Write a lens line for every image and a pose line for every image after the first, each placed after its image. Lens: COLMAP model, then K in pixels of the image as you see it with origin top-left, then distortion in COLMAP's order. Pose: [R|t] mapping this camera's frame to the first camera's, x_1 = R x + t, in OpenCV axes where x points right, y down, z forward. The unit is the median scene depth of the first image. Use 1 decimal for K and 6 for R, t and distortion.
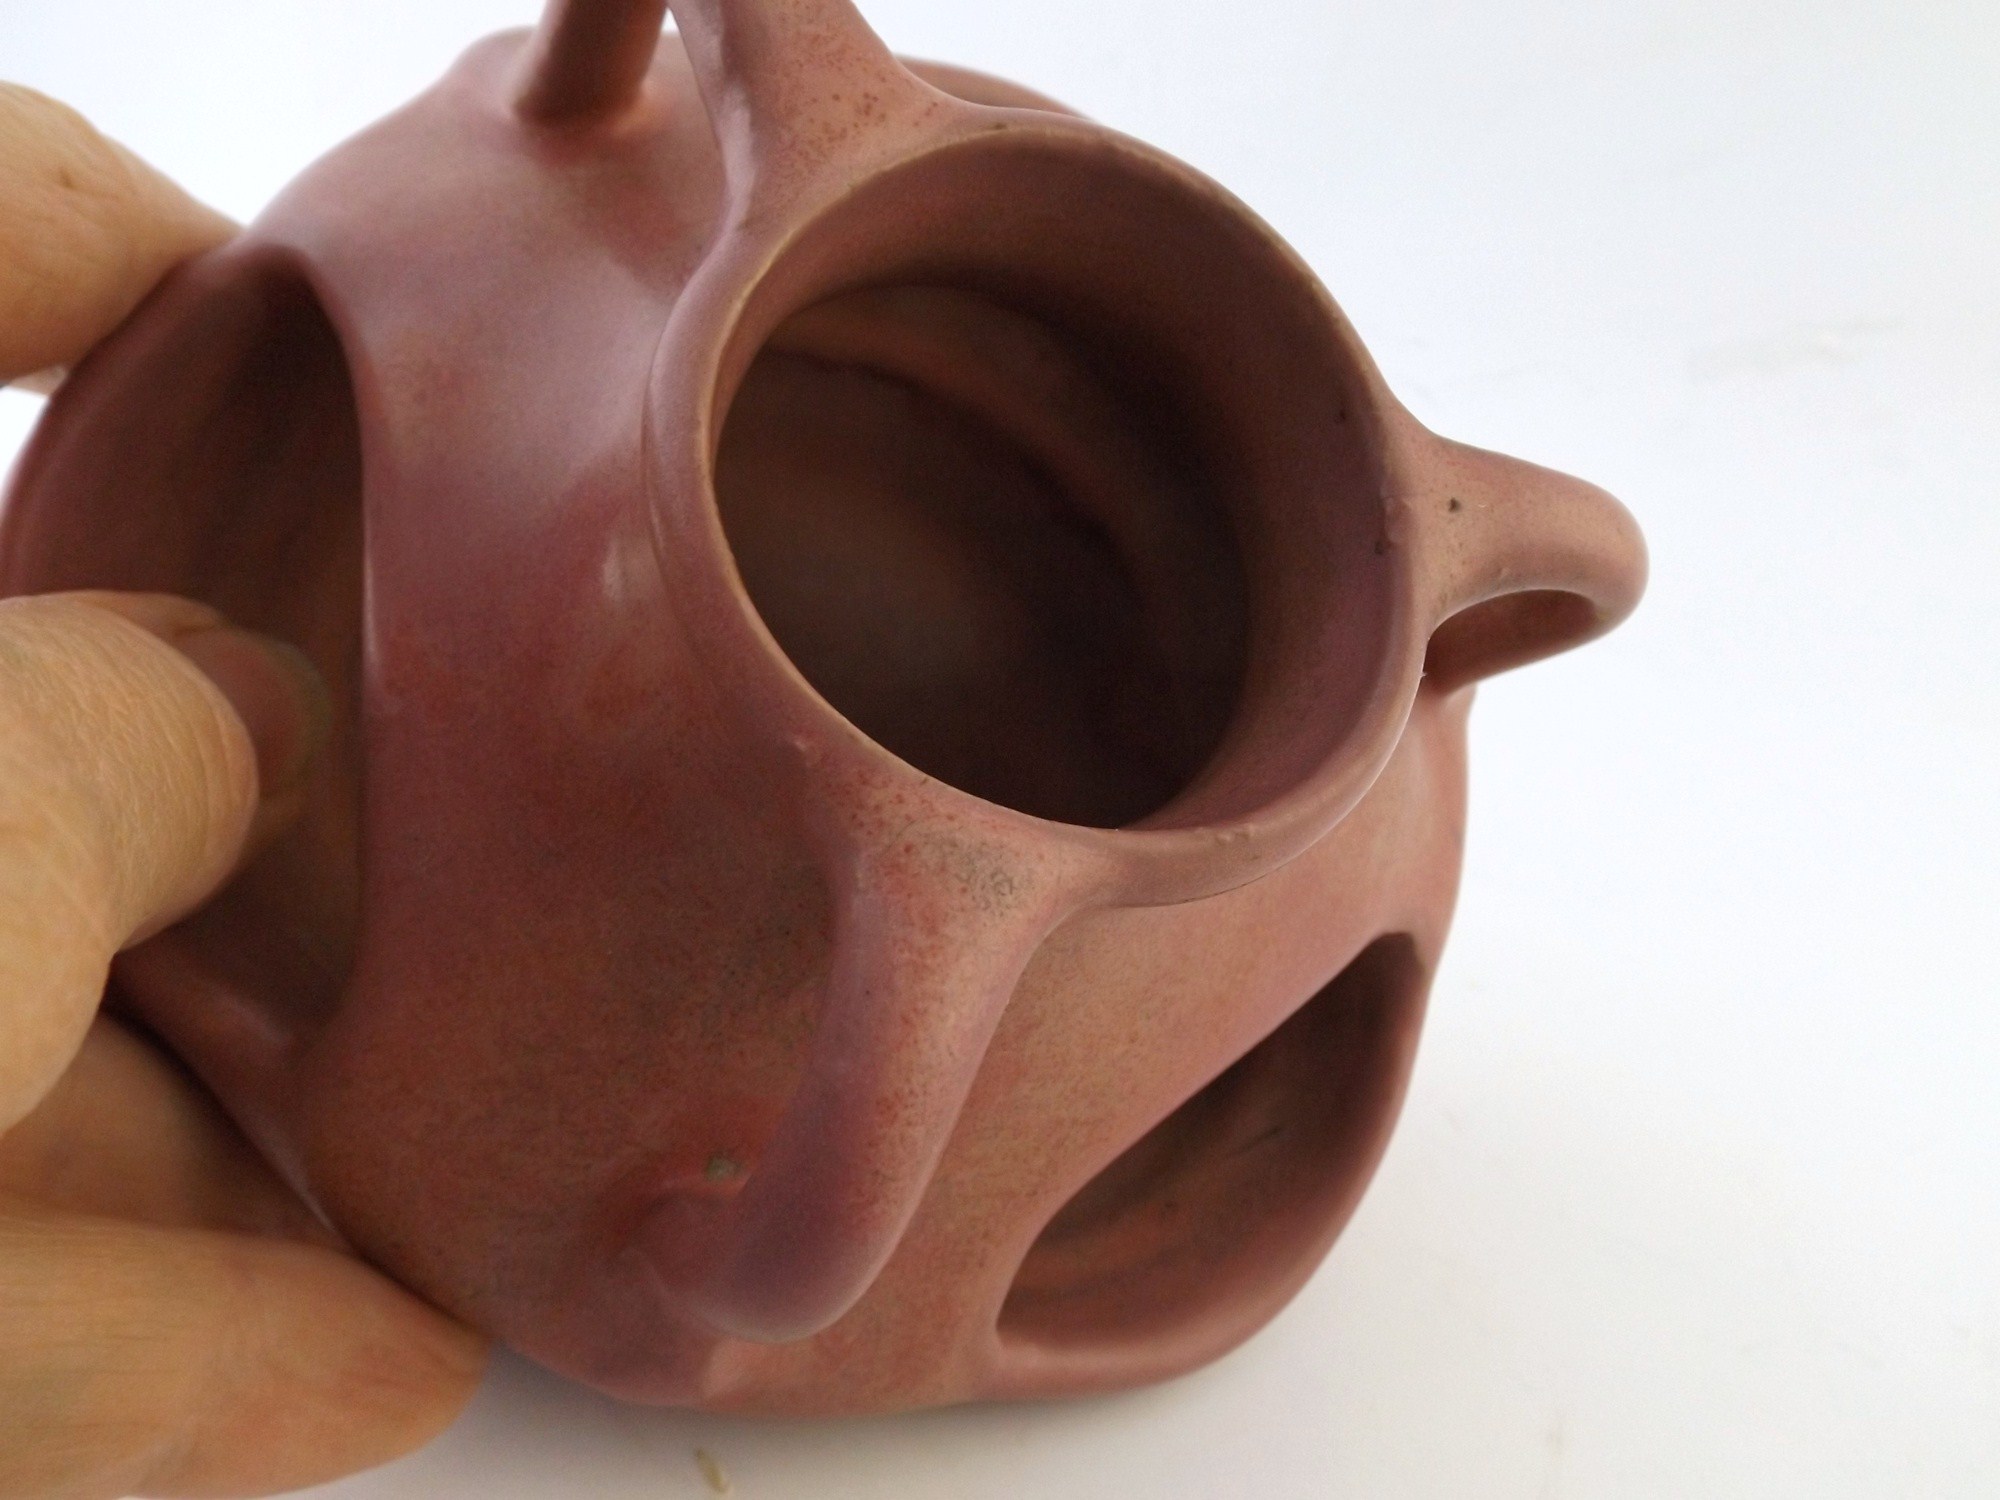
lens RADIAL K [[1417.1, 0, 1000.0], [0, 1417.1, 749.7], [0, 0, 1]] dist [-0.004016, -0.000302]
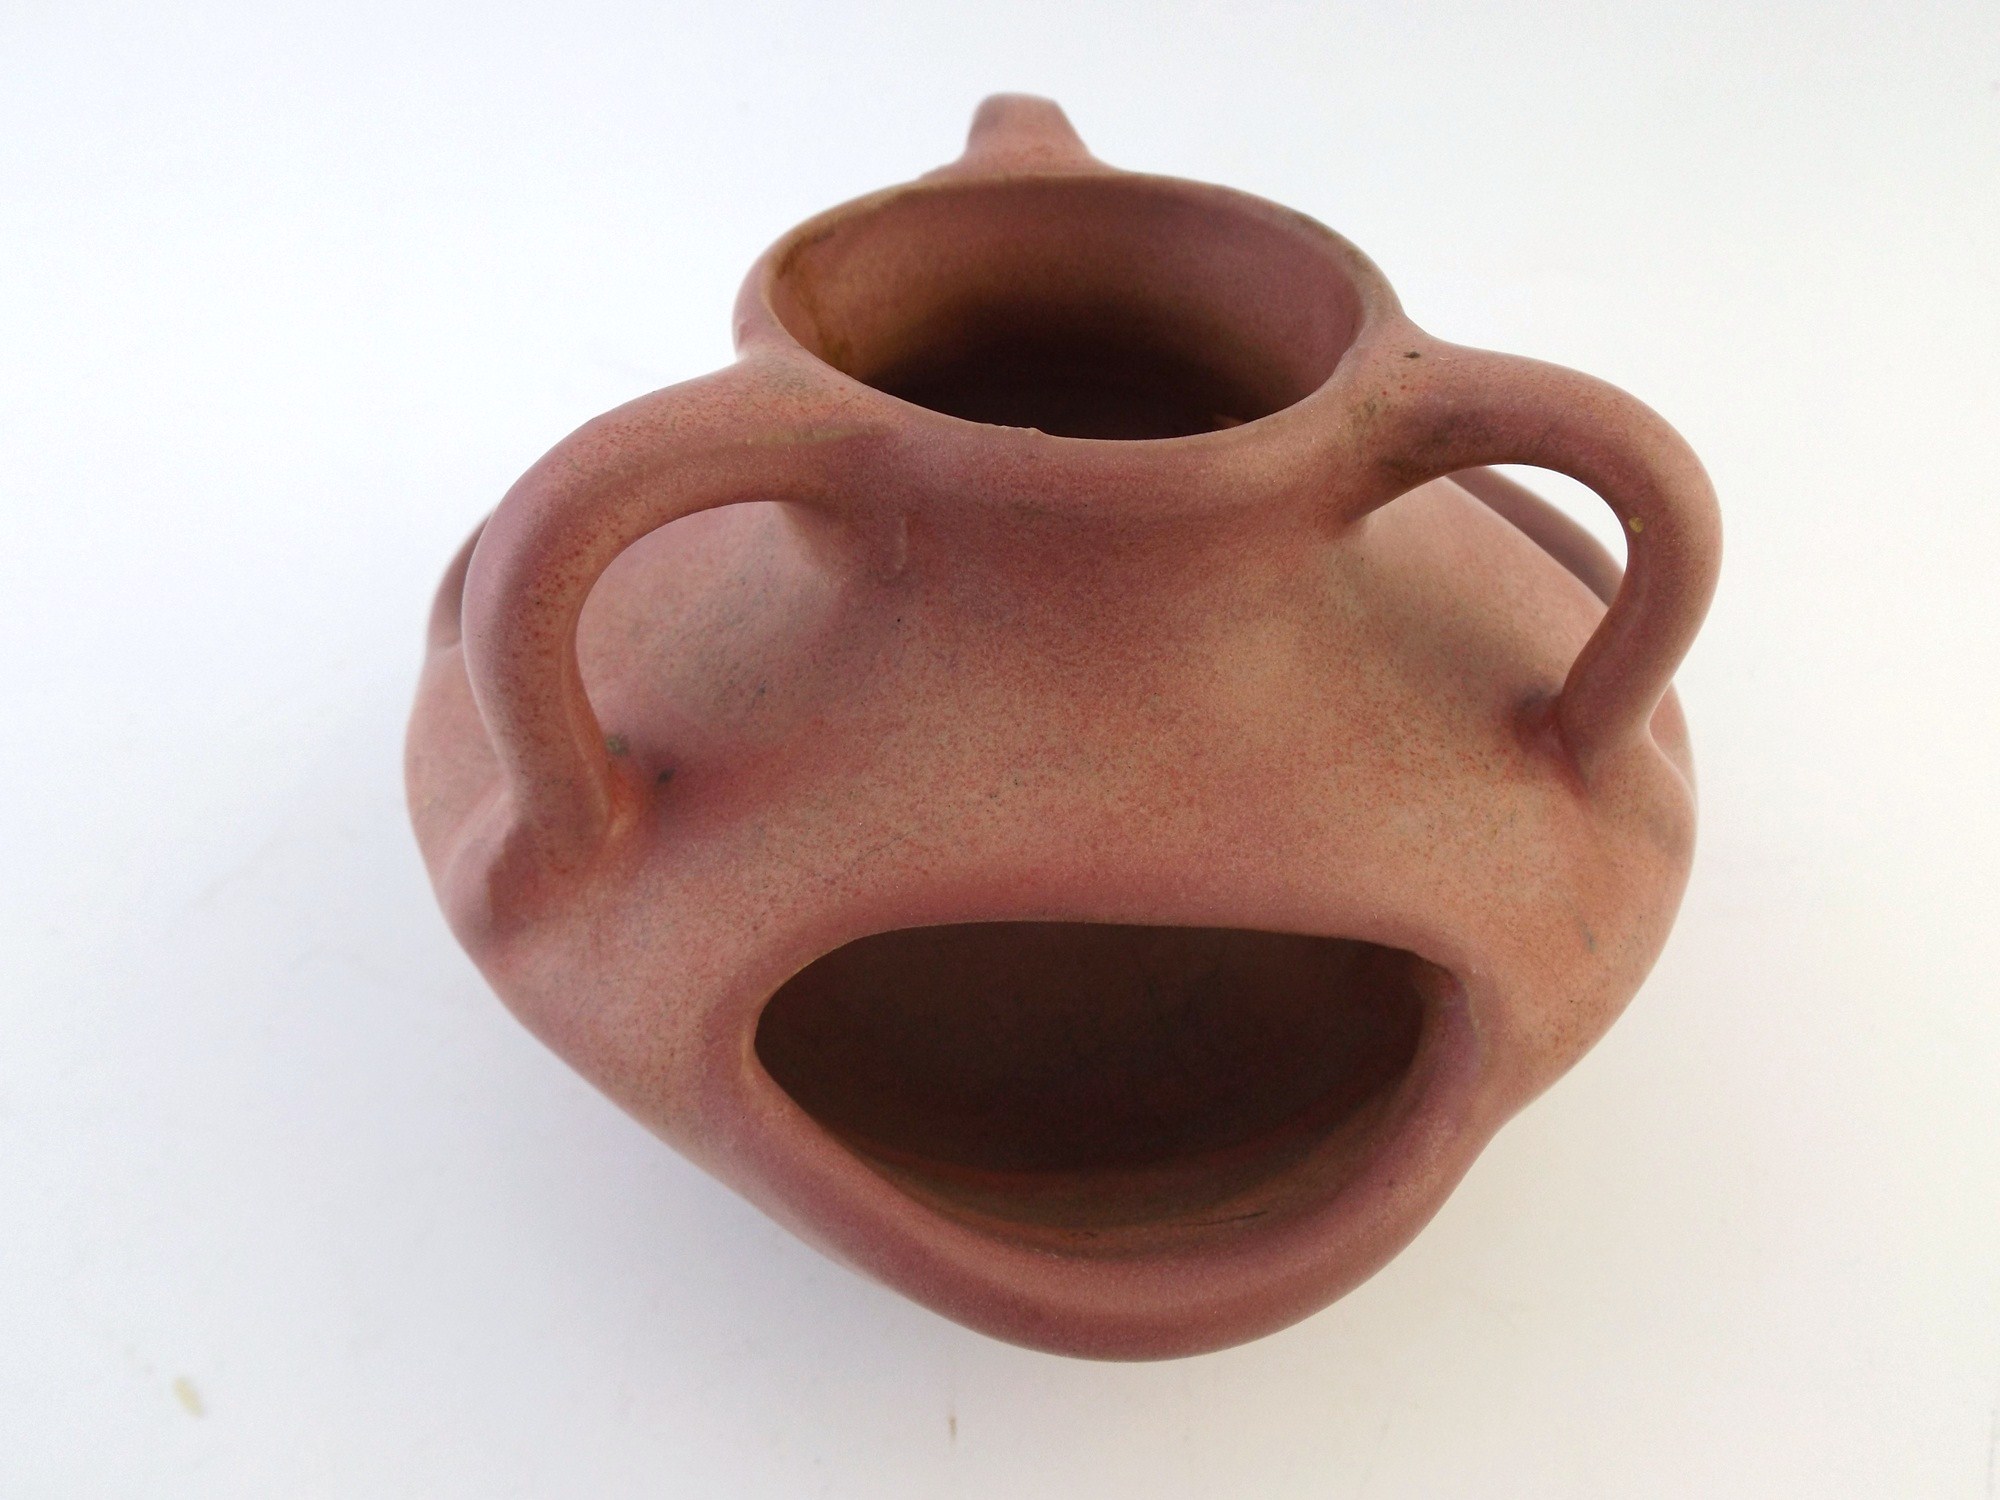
lens RADIAL K [[1417.1, 0, 998.9], [0, 1417.1, 749.1], [0, 0, 1]] dist [-0.004016, -0.000302]
pose [[0.784942, 0.064365, -0.616217, 0.724656], [-0.429523, 0.773321, -0.466353, 0.657166], [0.446517, 0.630739, 0.634658, 0.367882]]
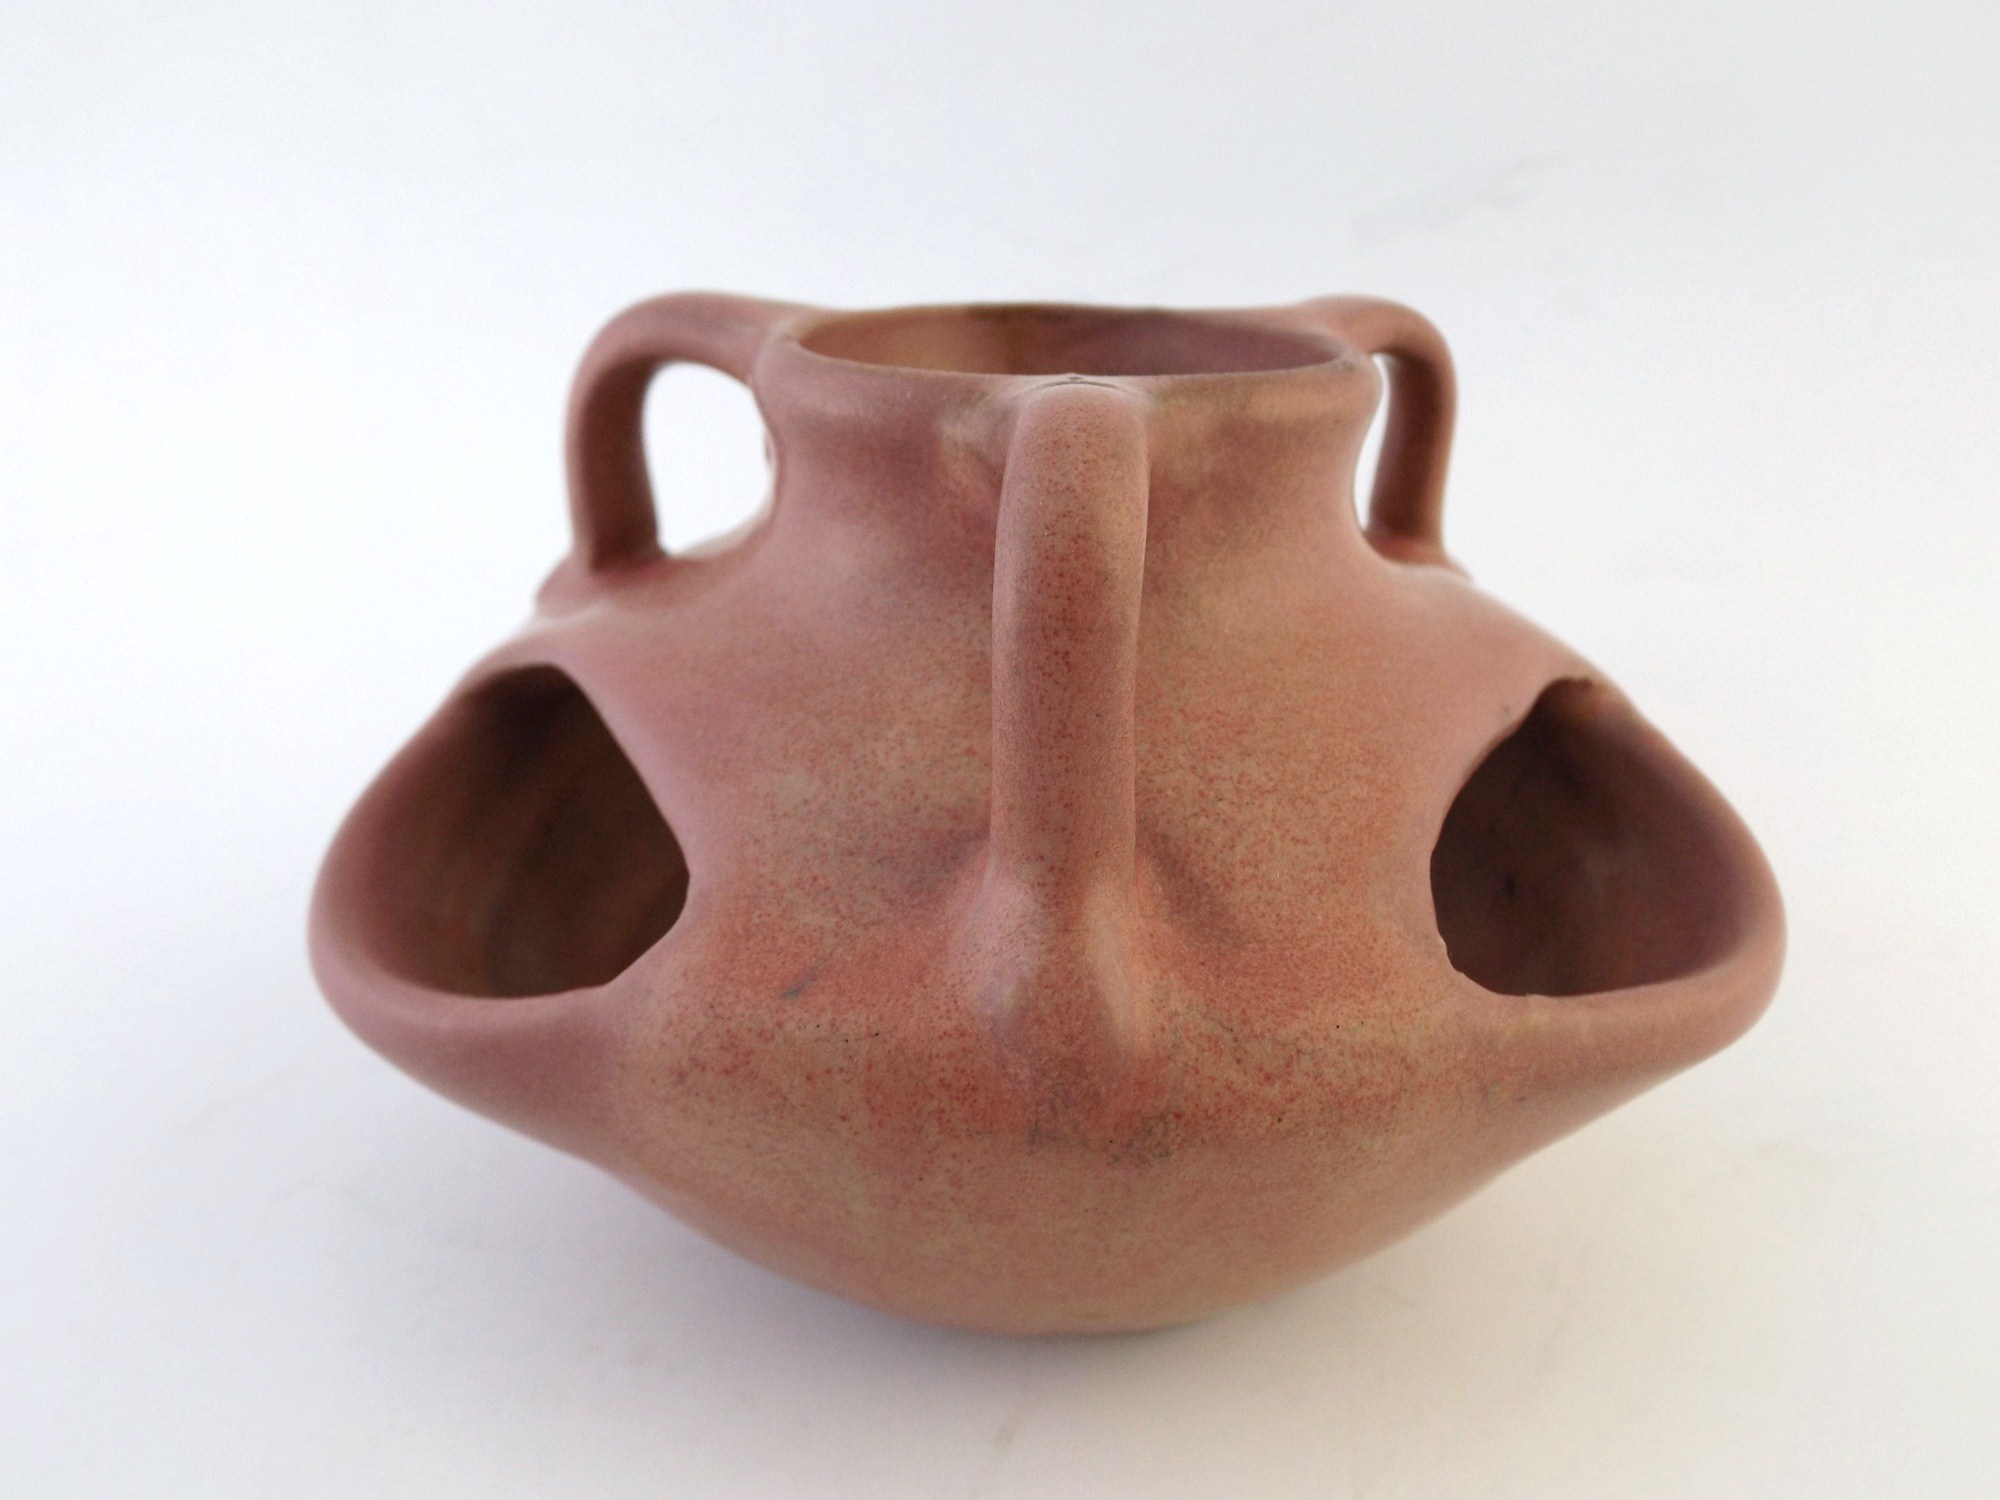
lens RADIAL K [[1417.1, 0, 996.9], [0, 1417.1, 747.4], [0, 0, 1]] dist [-0.004016, -0.000302]
pose [[-0.045469, 0.035989, -0.998317, 1.256800], [-0.974522, 0.218119, 0.052248, -0.064745], [0.219633, 0.975258, 0.025155, 1.132032]]
